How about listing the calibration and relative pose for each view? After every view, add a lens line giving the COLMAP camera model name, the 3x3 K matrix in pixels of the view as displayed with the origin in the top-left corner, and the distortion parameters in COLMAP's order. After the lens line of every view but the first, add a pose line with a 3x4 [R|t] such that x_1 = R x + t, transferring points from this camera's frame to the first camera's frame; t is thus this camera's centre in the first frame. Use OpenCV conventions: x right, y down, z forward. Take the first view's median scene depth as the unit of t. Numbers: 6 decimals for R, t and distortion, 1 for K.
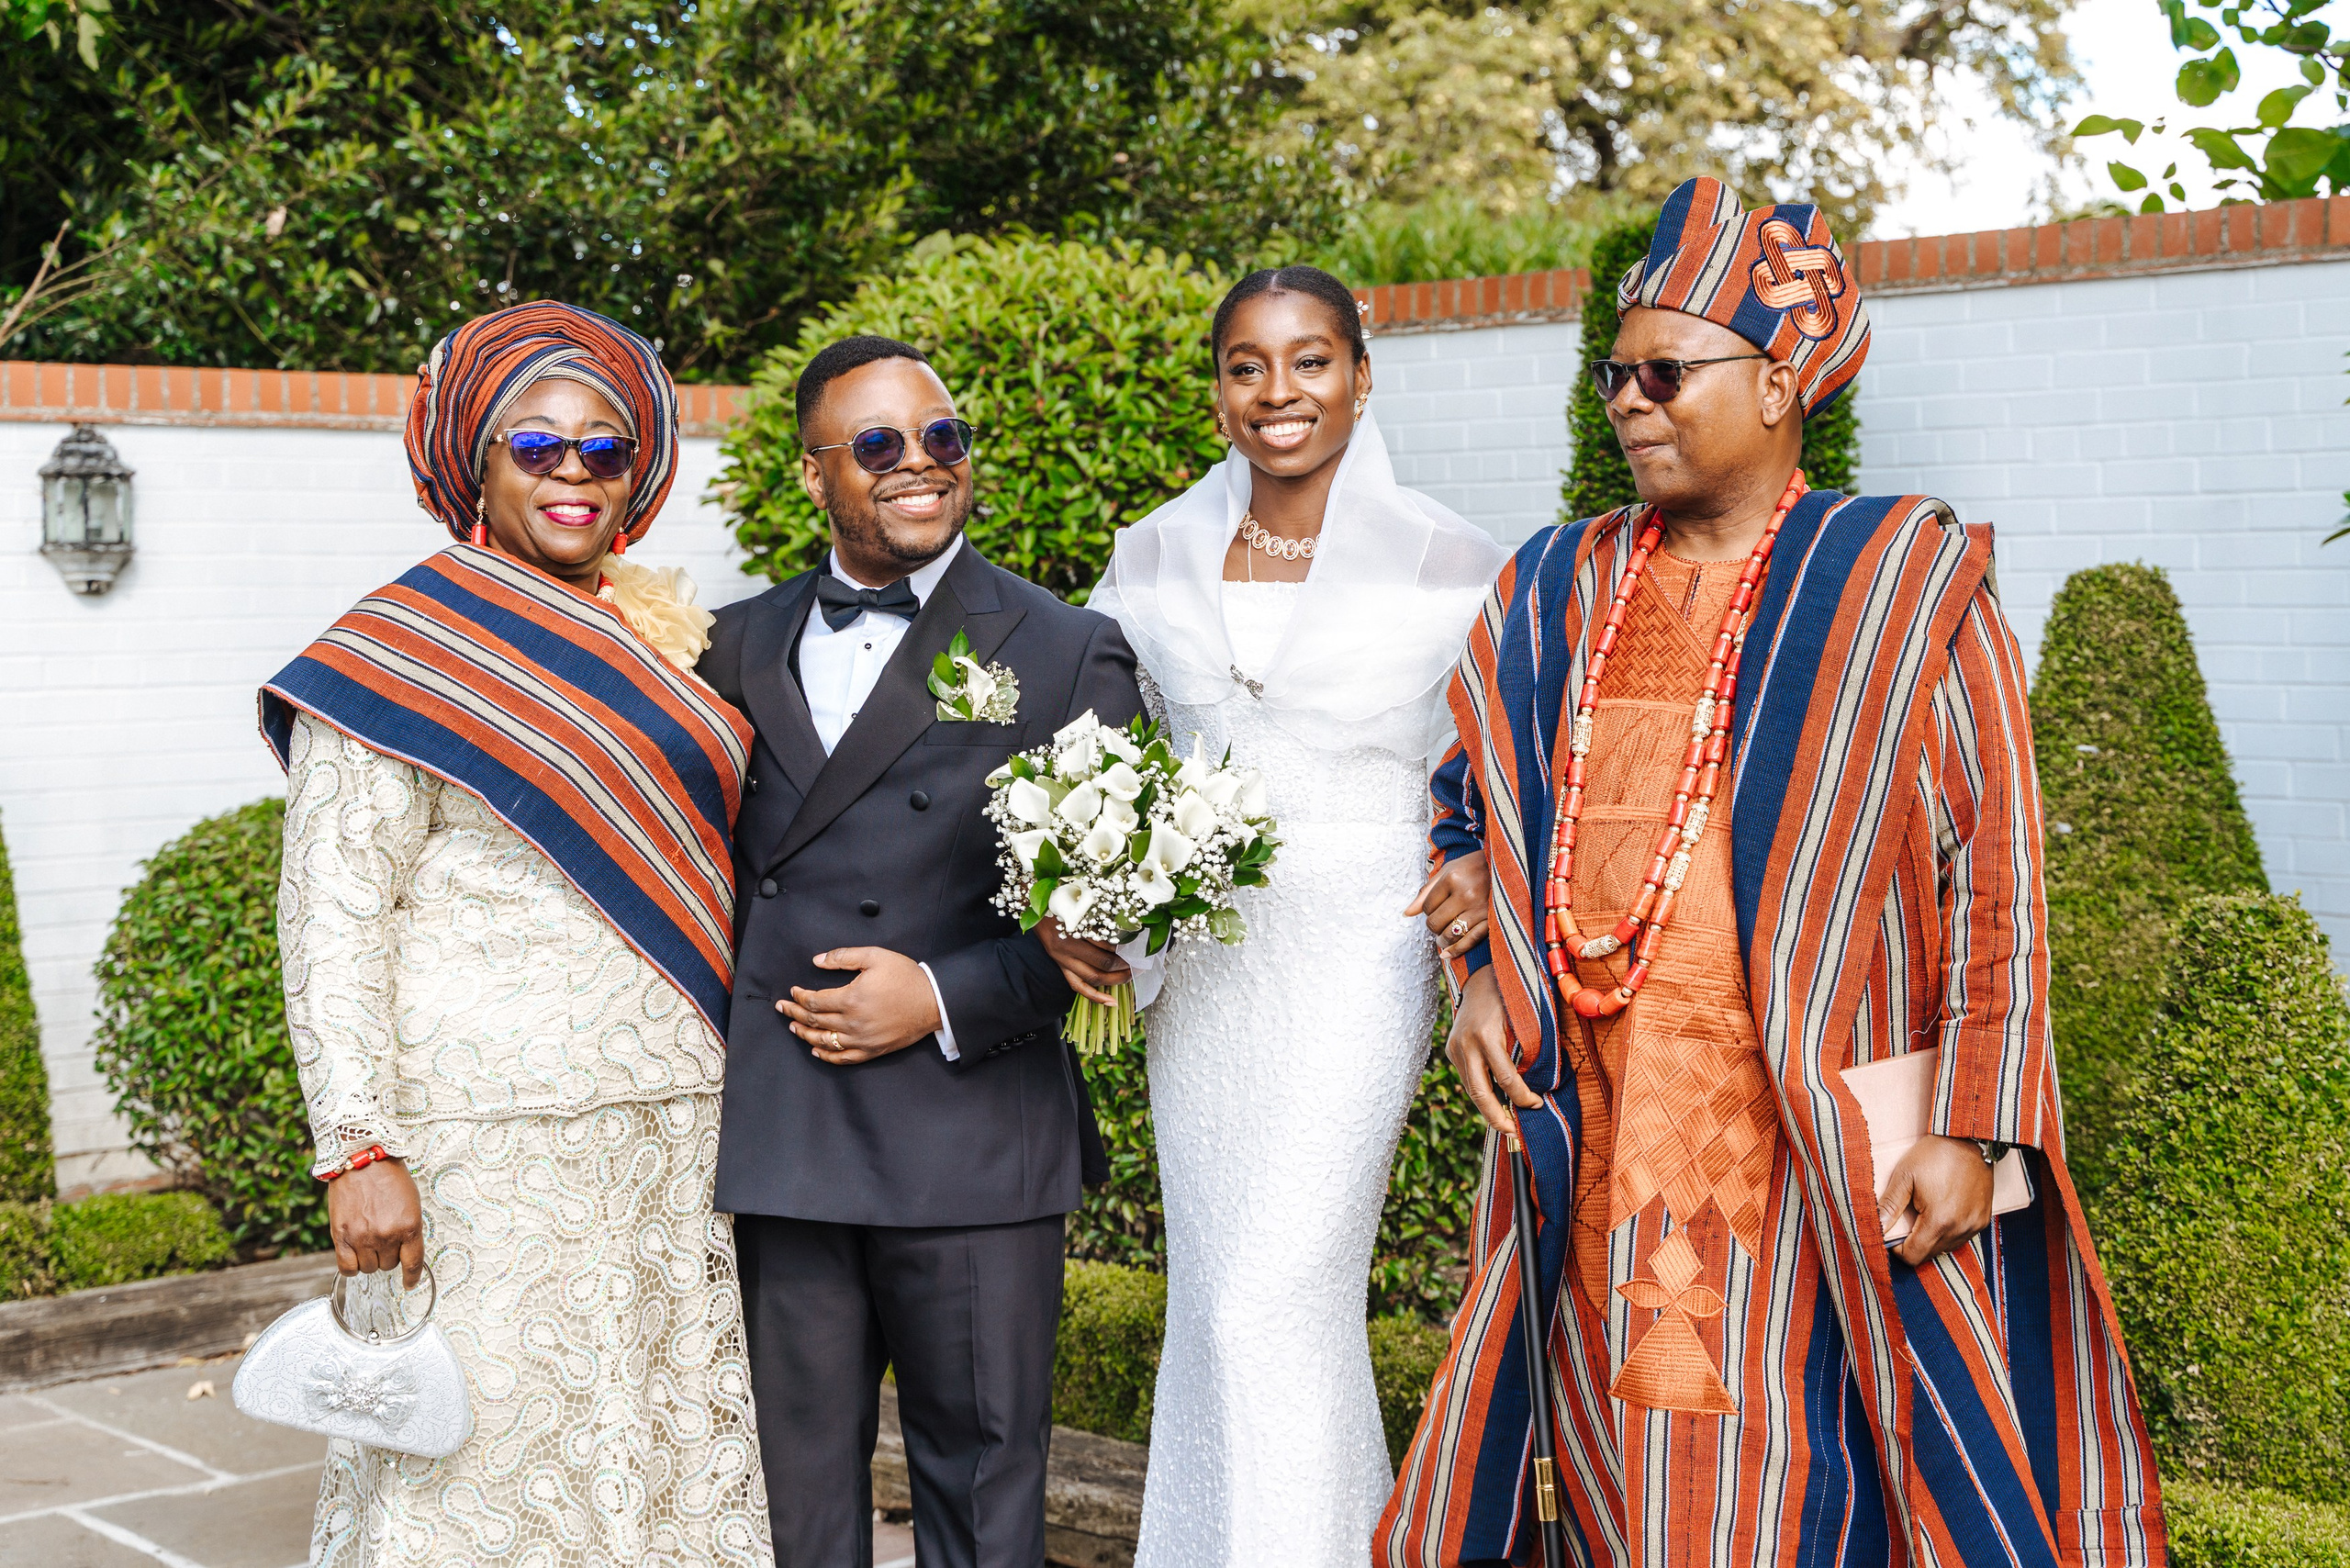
lens RADIAL K [[3461.6, 0, 1175.0], [0, 3461.6, 784.0], [0, 0, 1]] dist [-0.019543, -0.024911]
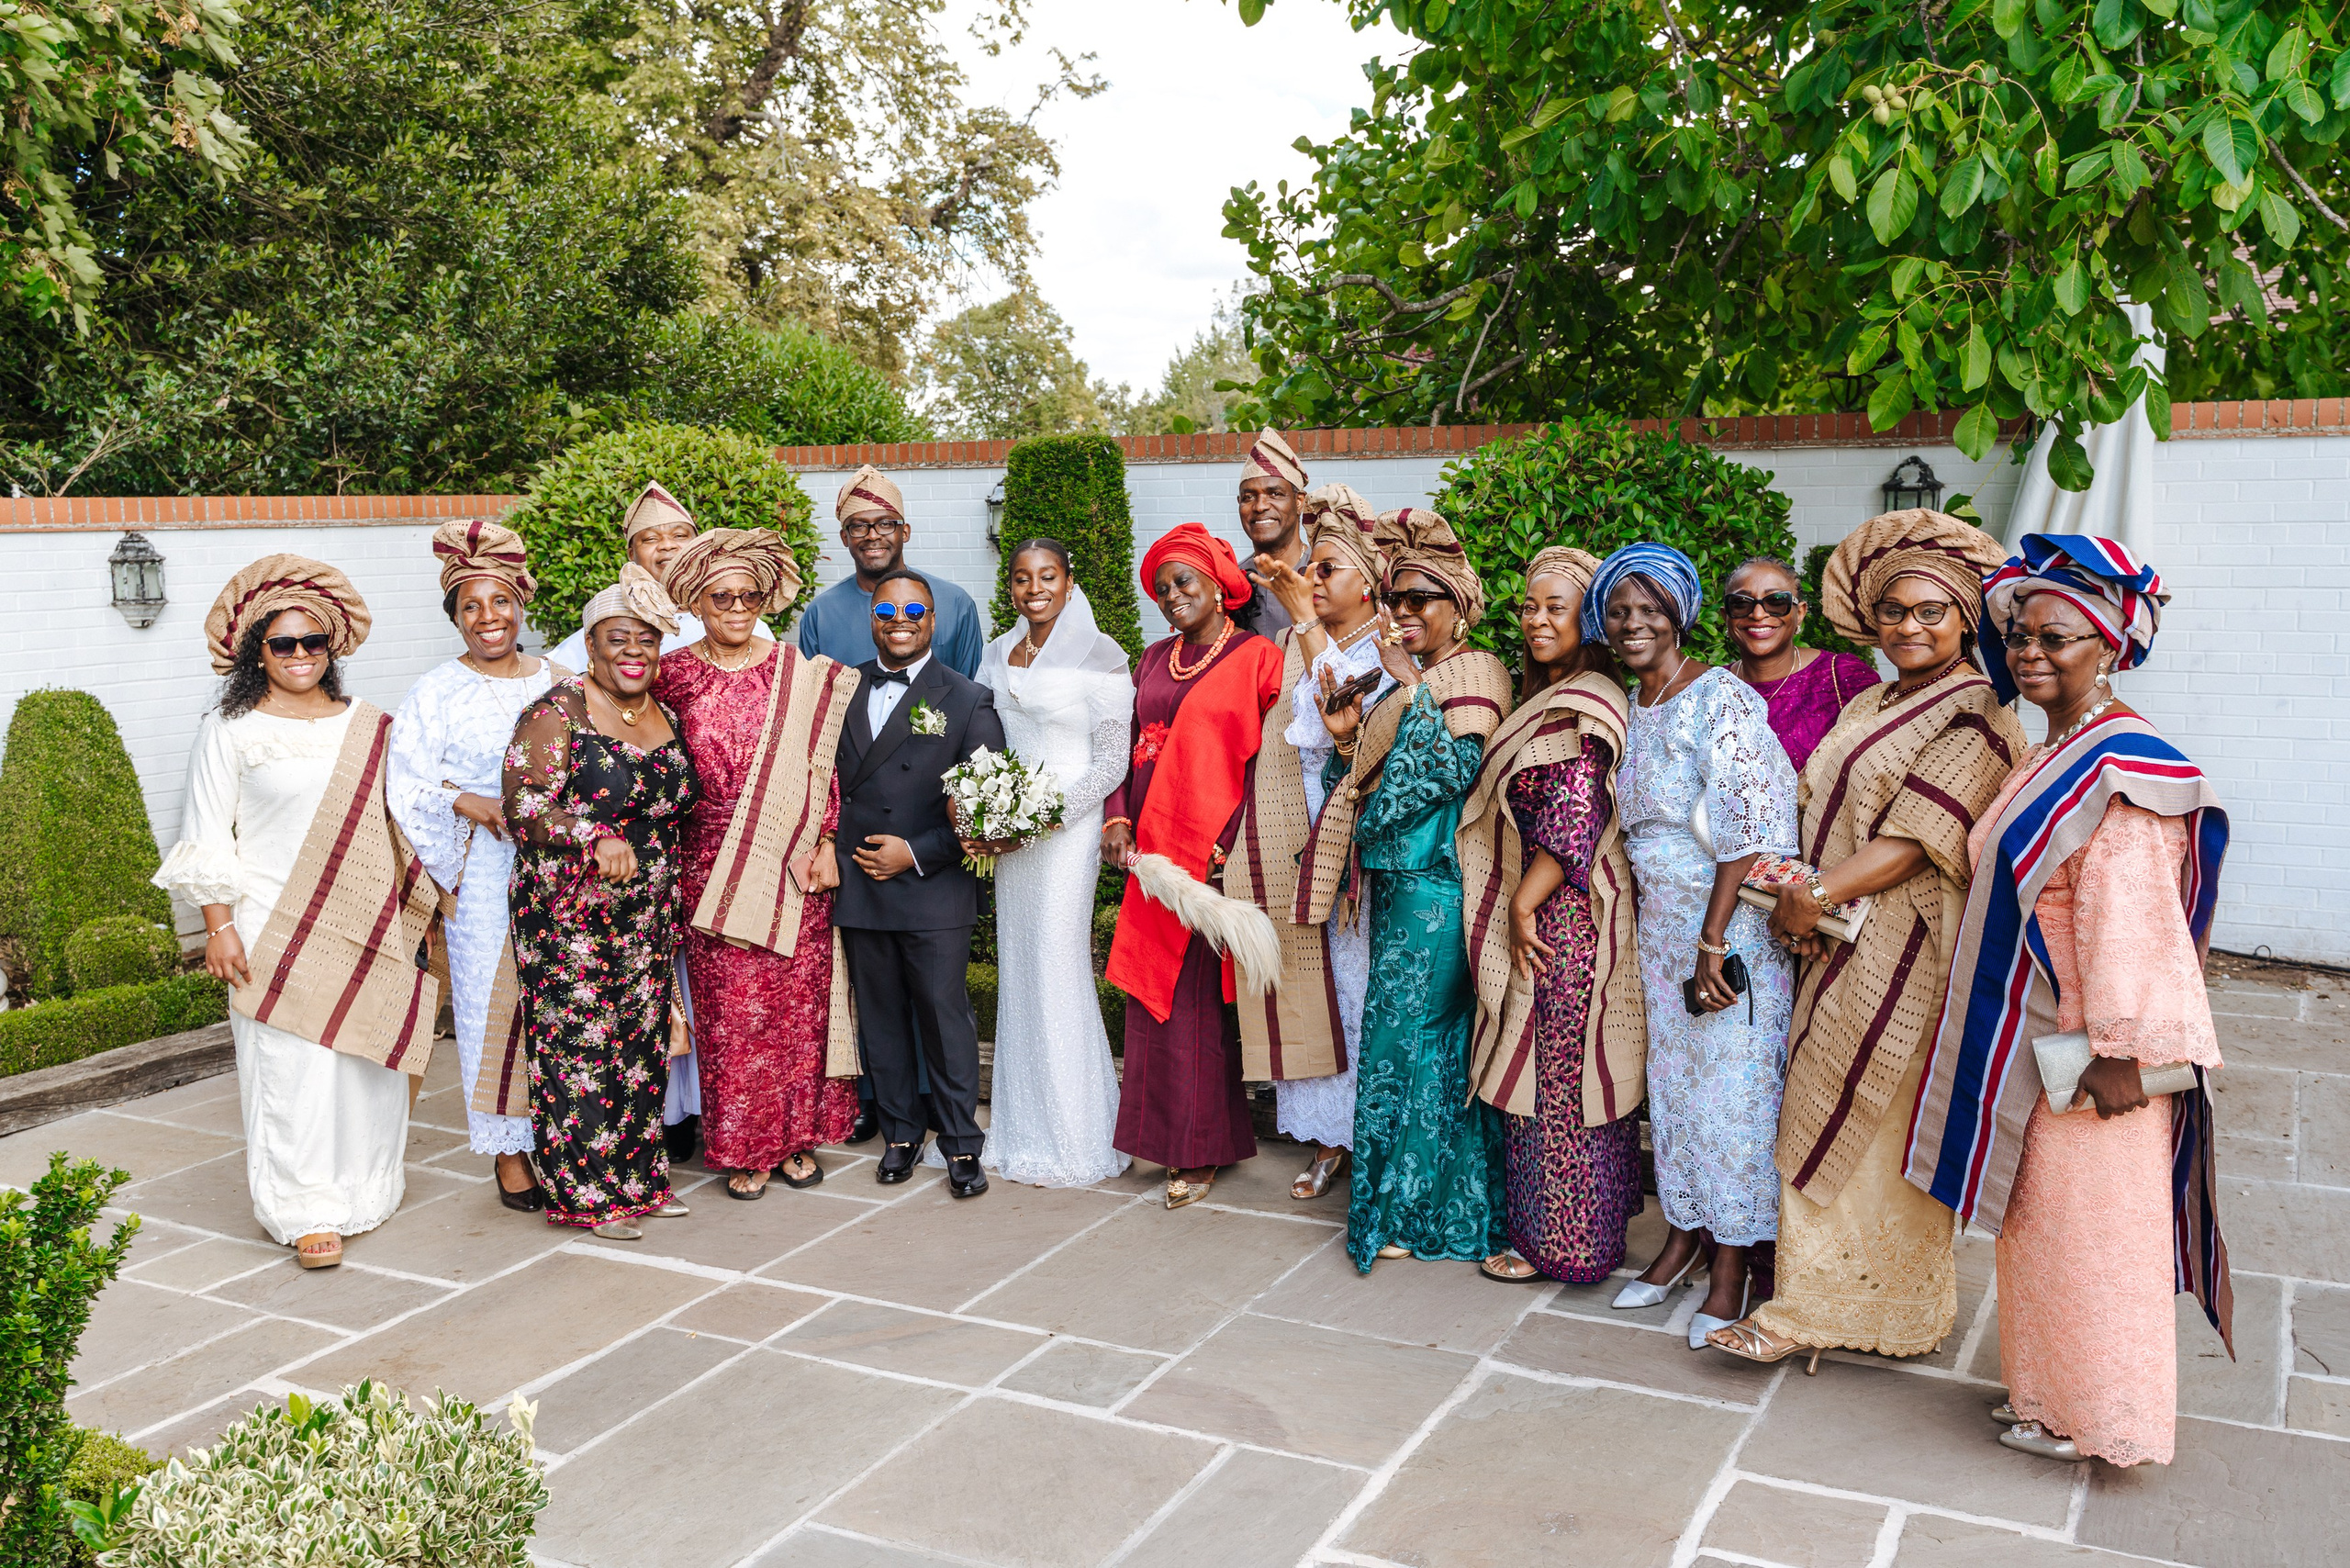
lens RADIAL K [[2165.3, 0, 1170.9], [0, 2165.3, 834.1], [0, 0, 1]] dist [-0.046729, 0.010935]
pose [[0.939528, -0.056021, 0.337858, -0.201934], [0.024509, 0.994999, 0.096827, -0.044635], [-0.341593, -0.082691, 0.936203, -0.219030]]
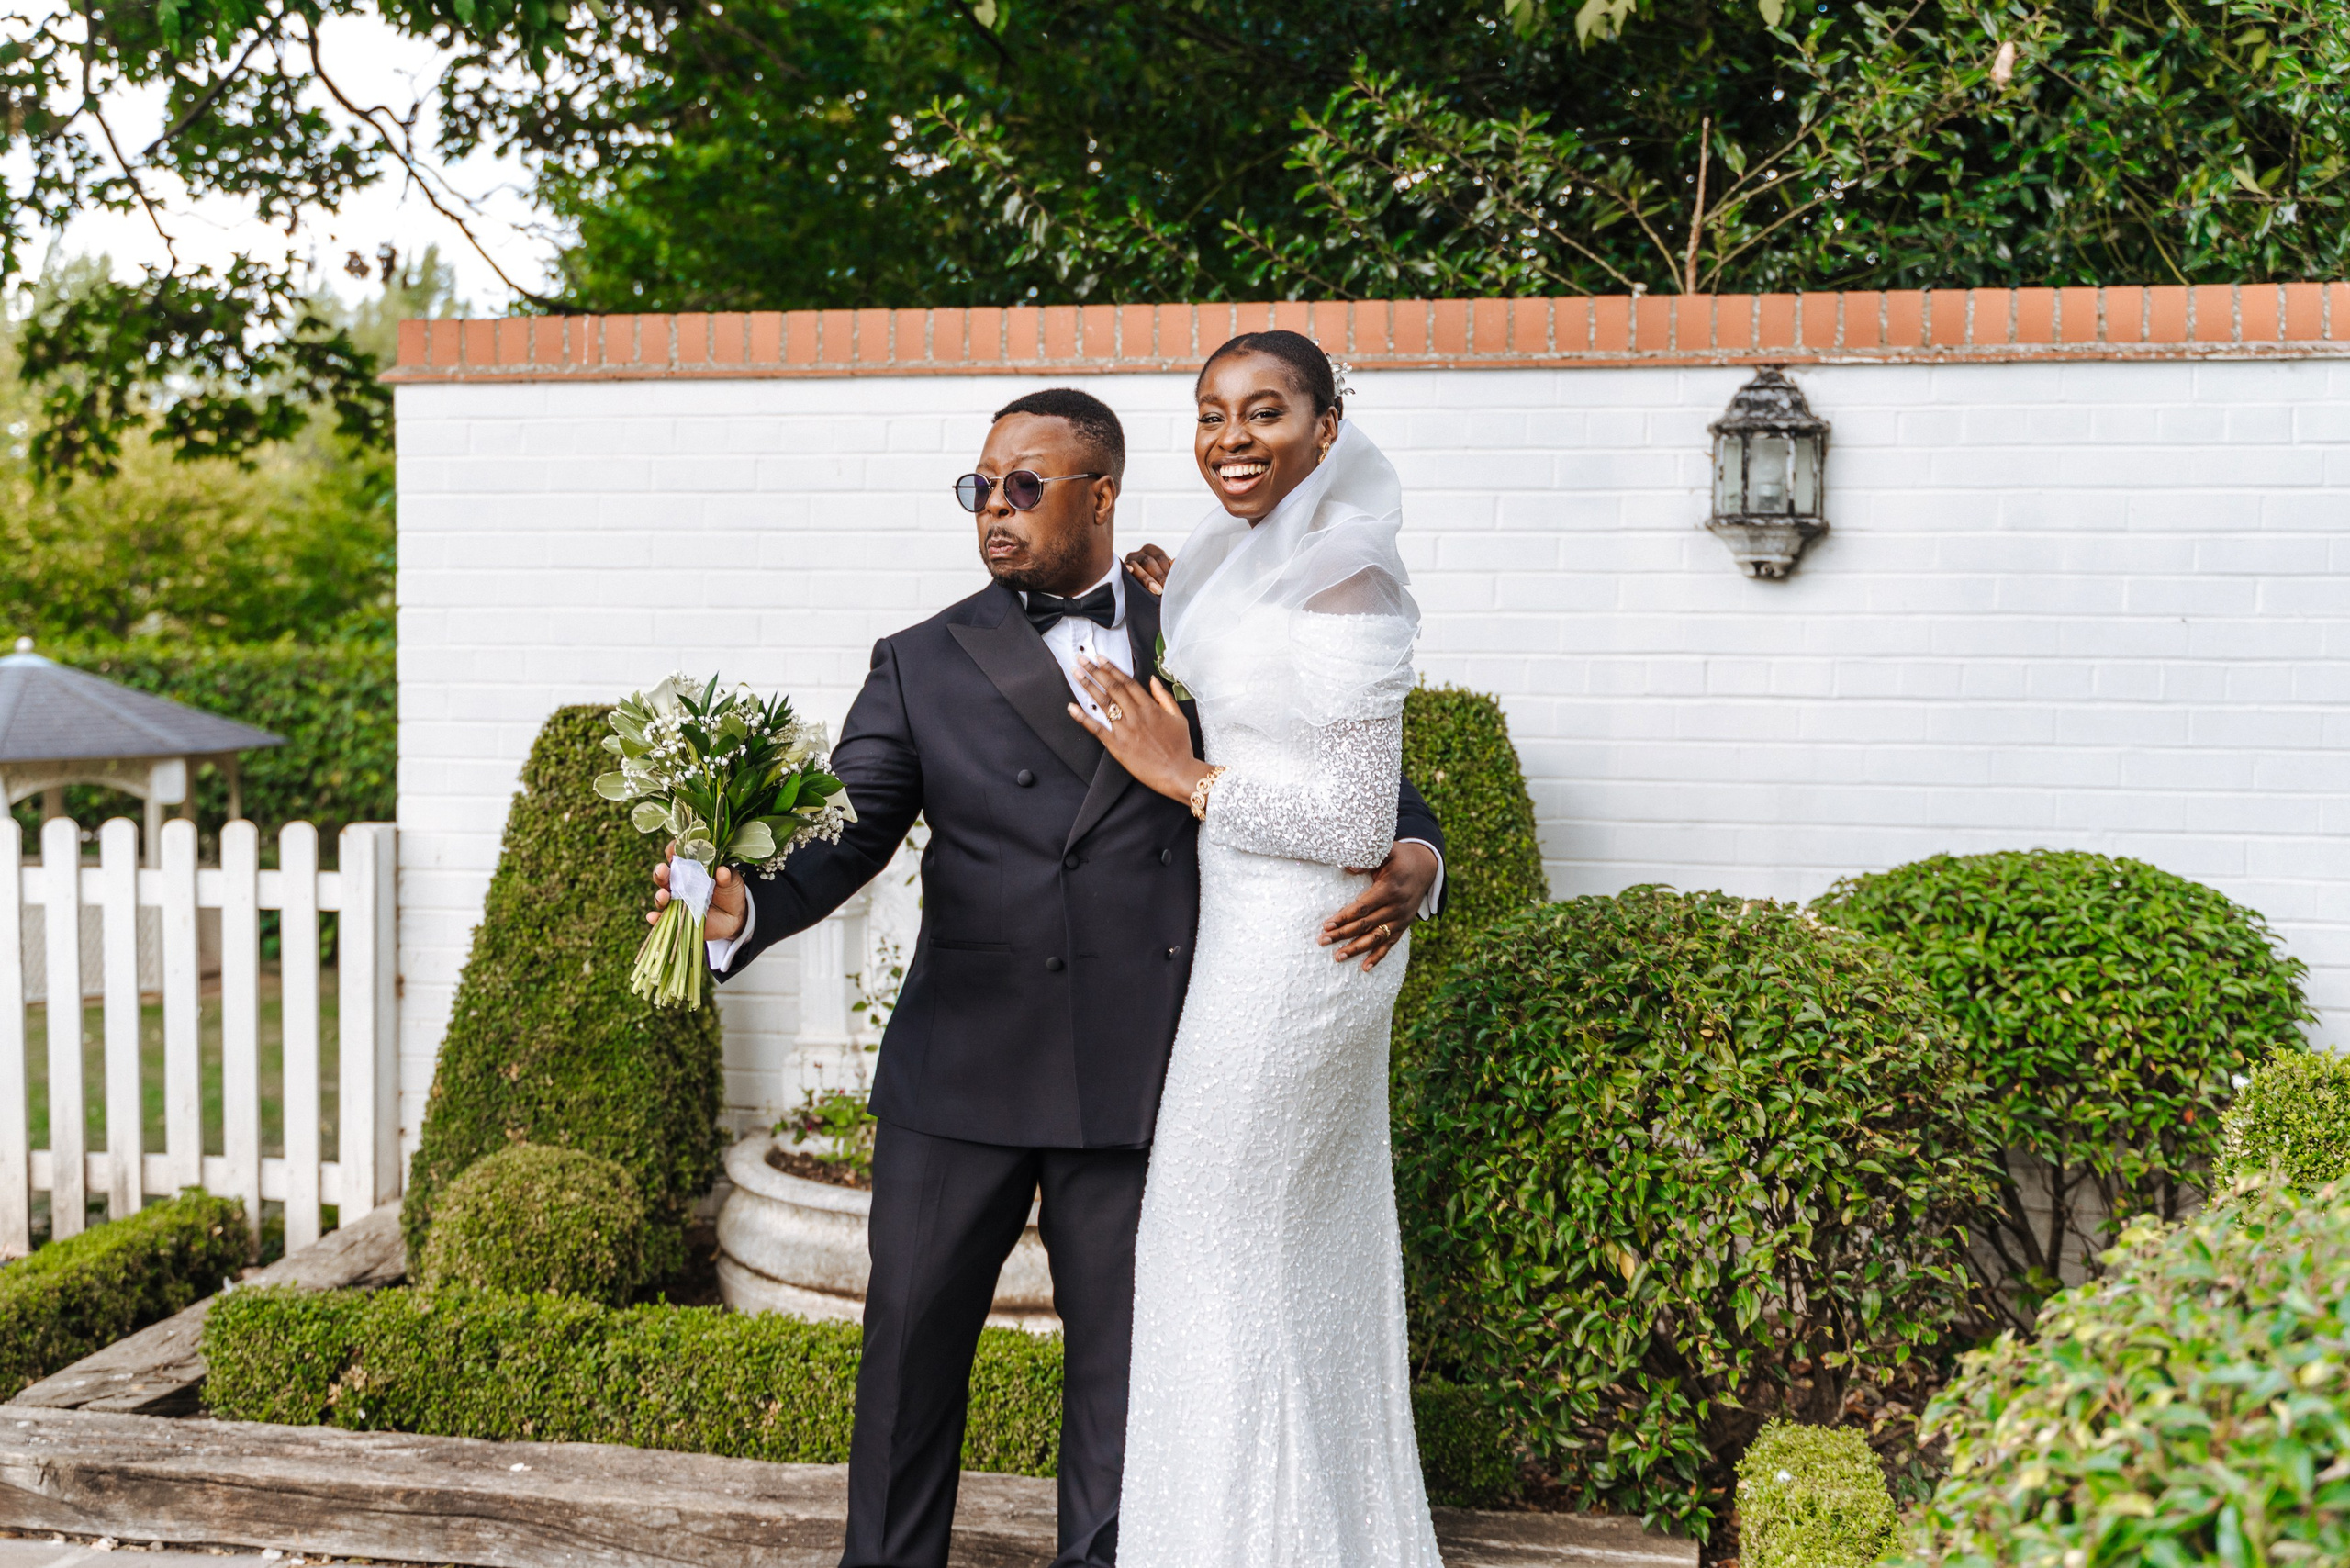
lens RADIAL K [[2844.3, 0, 1172.9], [0, 2844.3, 636.0], [0, 0, 1]] dist [-0.007196, 0.039173]
pose [[0.587857, 0.029343, -0.808433, 0.141031], [-0.059460, 0.998206, -0.007006, -0.030009], [0.806777, 0.052188, 0.588547, 0.518826]]
